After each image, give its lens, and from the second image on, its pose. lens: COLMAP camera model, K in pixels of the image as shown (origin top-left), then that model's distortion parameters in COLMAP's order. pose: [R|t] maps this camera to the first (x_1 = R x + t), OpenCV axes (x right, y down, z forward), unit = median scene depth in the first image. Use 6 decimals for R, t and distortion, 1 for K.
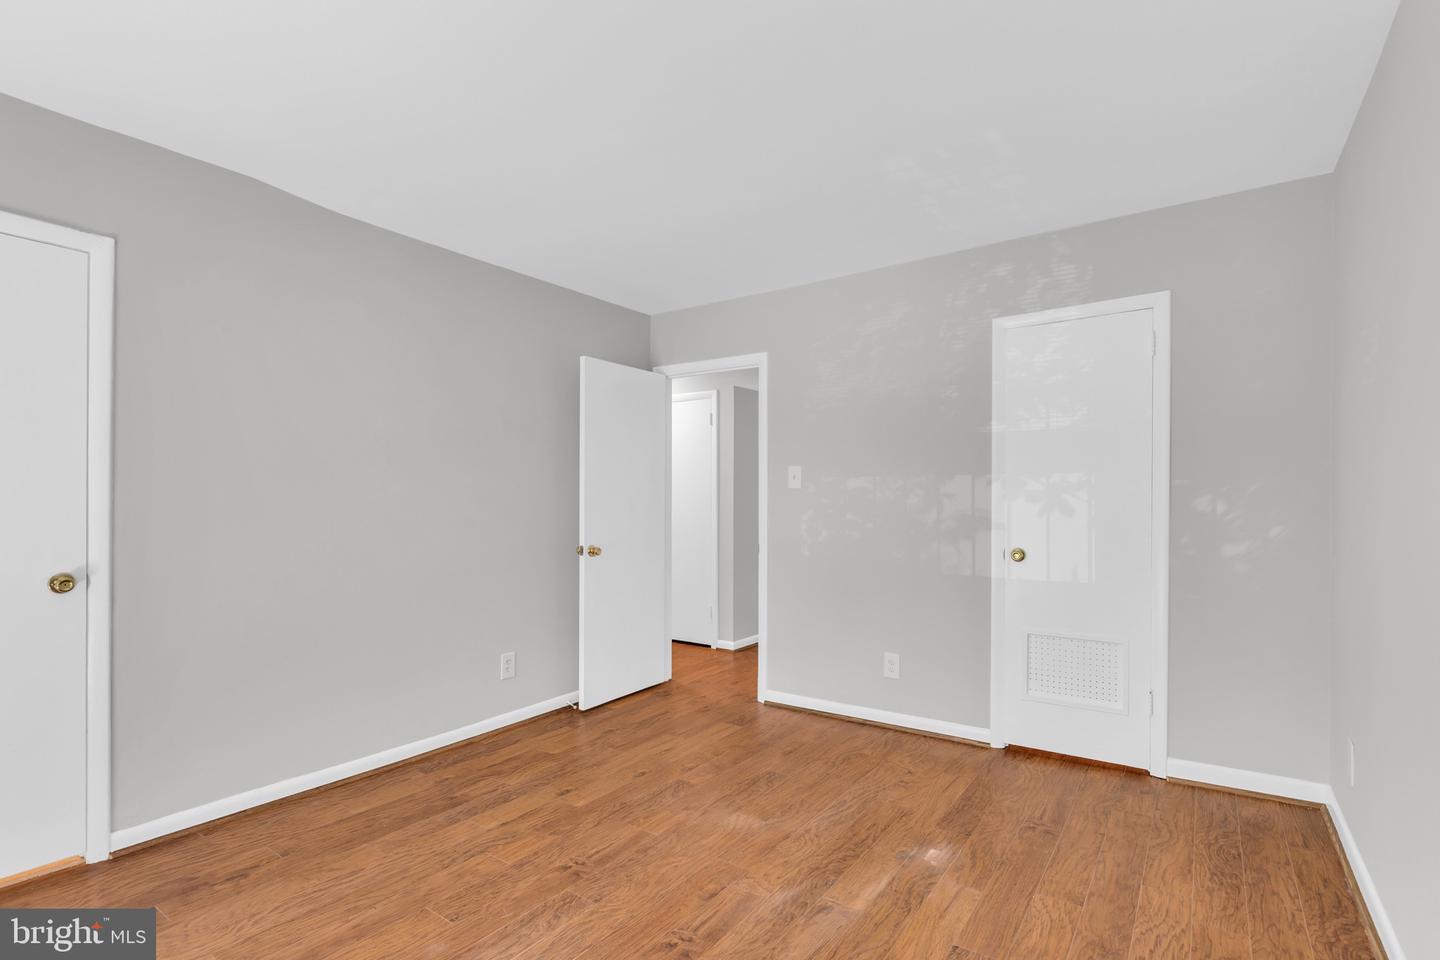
lens RADIAL K [[703.4, 0, 712.0], [0, 703.4, 485.7], [0, 0, 1]] dist [-0.004583, -0.000895]
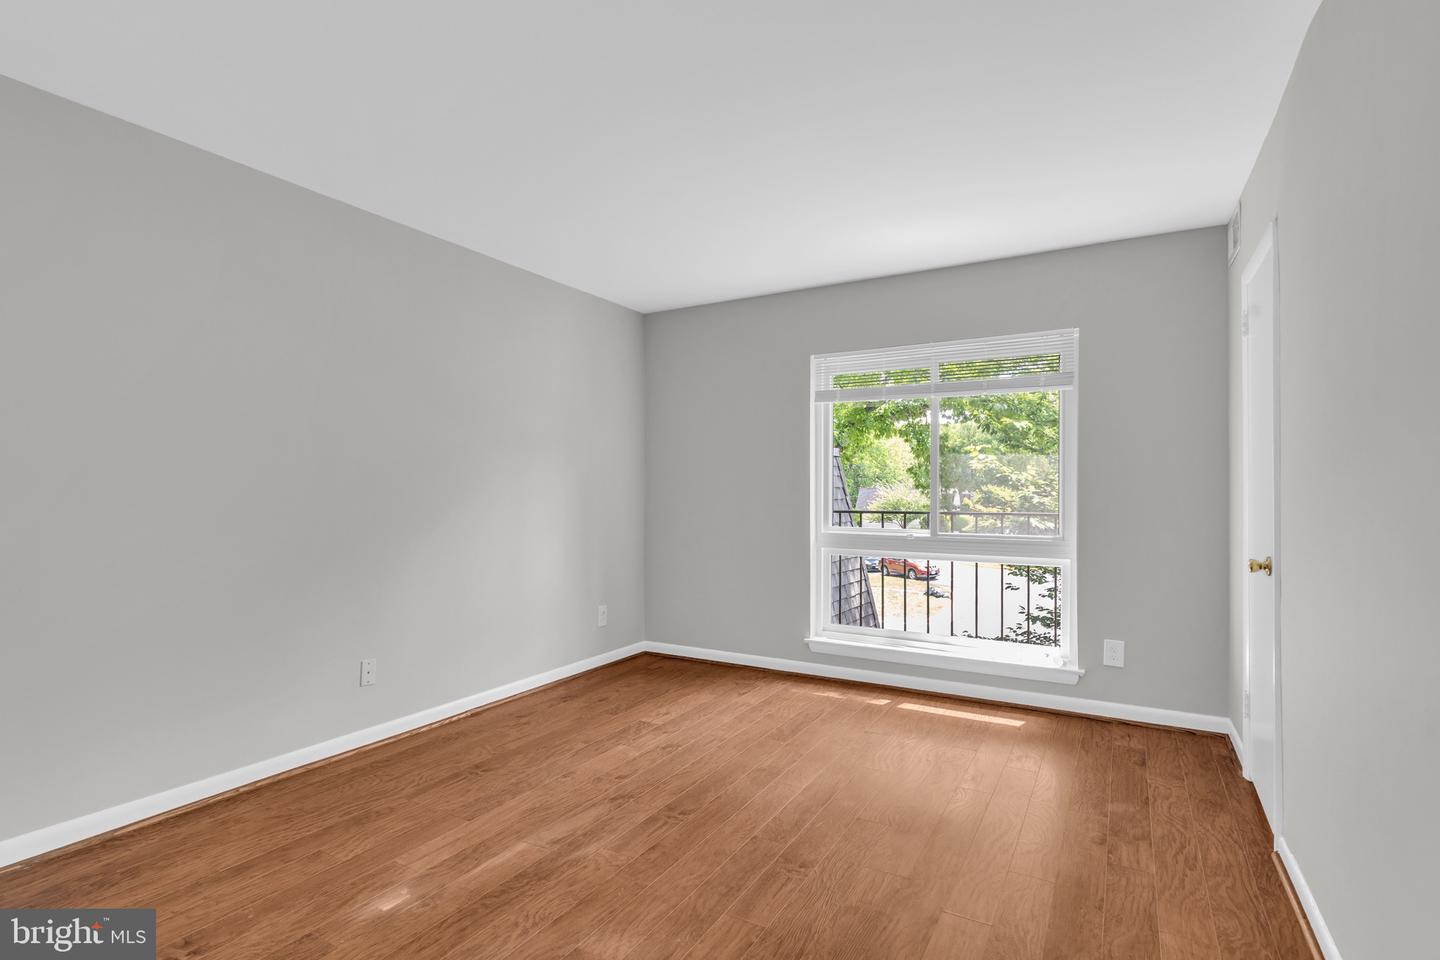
lens RADIAL K [[703.4, 0, 712.0], [0, 703.4, 485.7], [0, 0, 1]] dist [-0.004583, -0.000895]
pose [[-0.996071, -0.002358, -0.088525, 0.006452], [0.000126, 0.999607, -0.028041, 0.048964], [0.088556, -0.027942, -0.995679, 2.015565]]
